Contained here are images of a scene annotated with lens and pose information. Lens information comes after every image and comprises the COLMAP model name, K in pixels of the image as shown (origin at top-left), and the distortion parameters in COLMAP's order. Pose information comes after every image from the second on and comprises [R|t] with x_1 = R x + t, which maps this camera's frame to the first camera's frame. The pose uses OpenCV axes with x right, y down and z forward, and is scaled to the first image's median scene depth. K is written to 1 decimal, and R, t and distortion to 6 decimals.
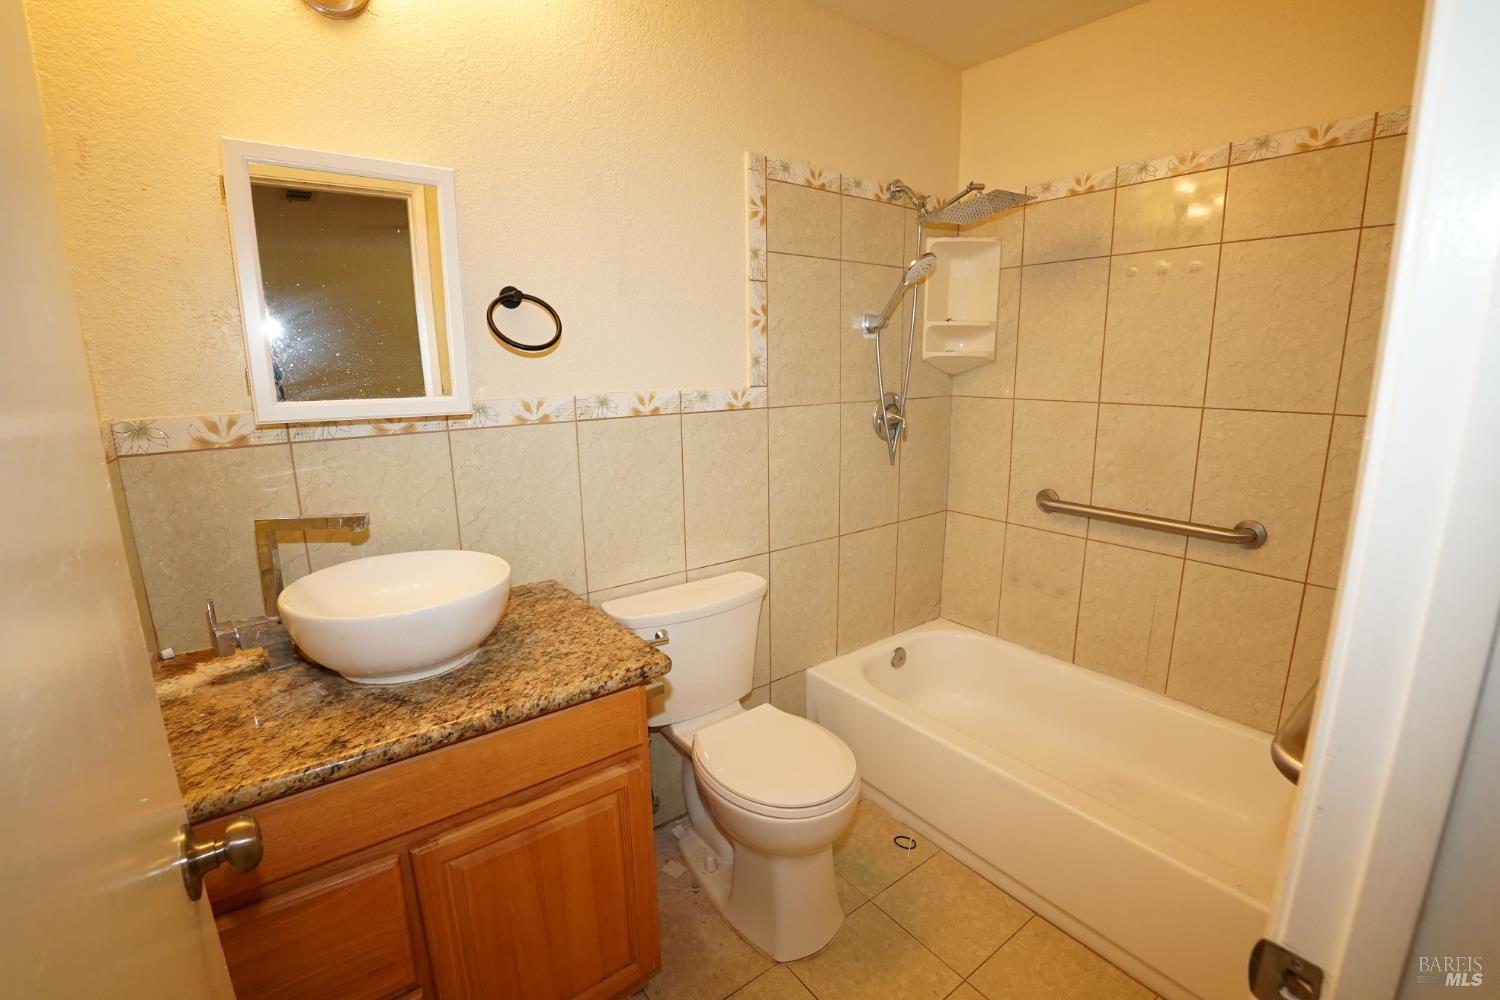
lens RADIAL K [[653.4, 0, 753.4], [0, 653.4, 501.5], [0, 0, 1]] dist [-0.068472, 0.014052]
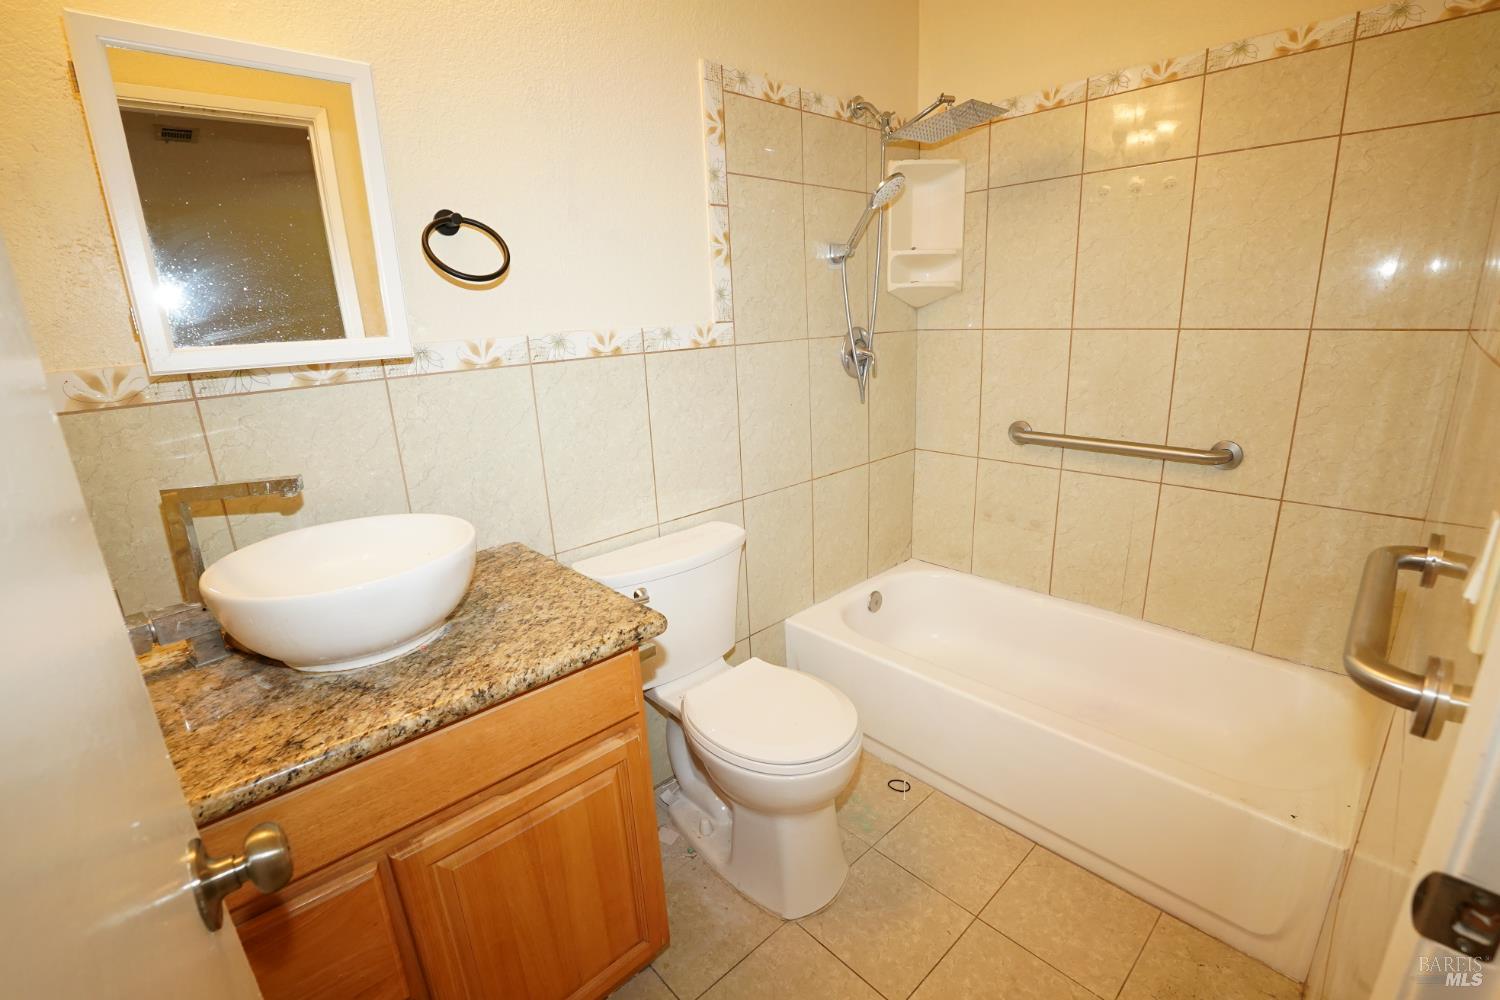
lens RADIAL K [[653.4, 0, 753.4], [0, 653.4, 501.5], [0, 0, 1]] dist [-0.068472, 0.014052]
pose [[0.994303, -0.057972, 0.089445, -0.061930], [0.051877, 0.996265, 0.069022, 0.020601], [-0.093112, -0.063988, 0.993597, 0.078975]]
